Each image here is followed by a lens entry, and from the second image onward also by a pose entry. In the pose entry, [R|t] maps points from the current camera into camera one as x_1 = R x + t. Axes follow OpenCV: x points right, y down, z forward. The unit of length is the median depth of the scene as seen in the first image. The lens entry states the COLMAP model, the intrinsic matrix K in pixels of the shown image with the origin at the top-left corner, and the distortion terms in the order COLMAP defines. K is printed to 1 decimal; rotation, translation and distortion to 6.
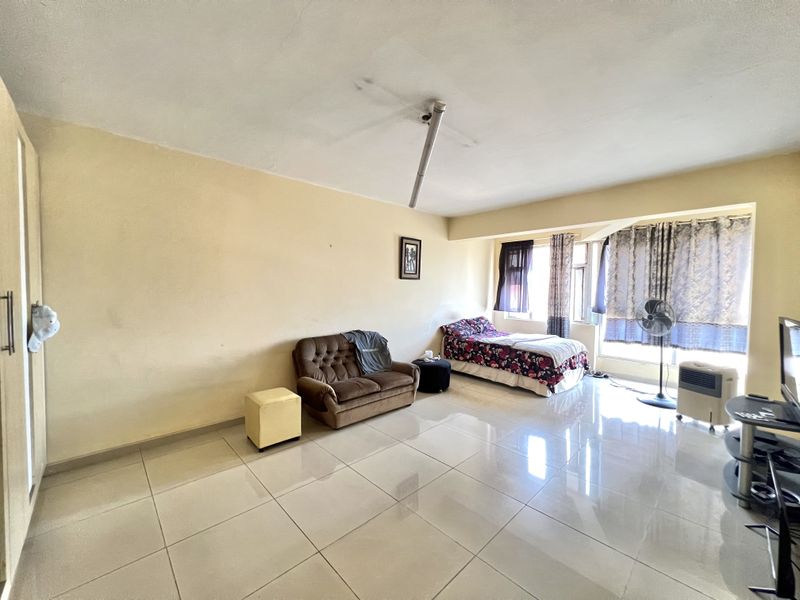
lens RADIAL K [[319.9, 0, 400.0], [0, 319.9, 300.0], [0, 0, 1]] dist [-0.000376, 0.000329]
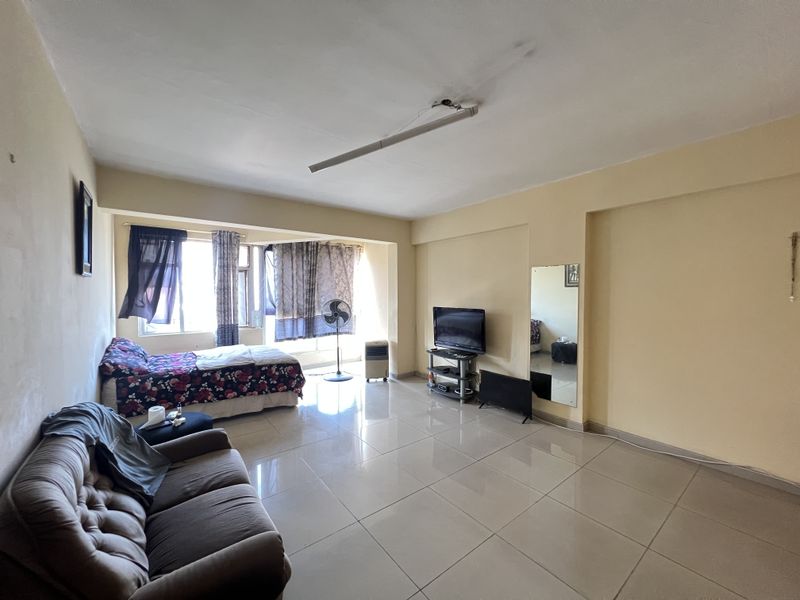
lens RADIAL K [[319.9, 0, 400.0], [0, 319.9, 300.0], [0, 0, 1]] dist [-0.000376, 0.000329]
pose [[0.104155, -0.032912, 0.994016, -0.409278], [0.037032, 0.998888, 0.029193, -0.027219], [-0.993871, 0.033770, 0.105258, 0.520578]]
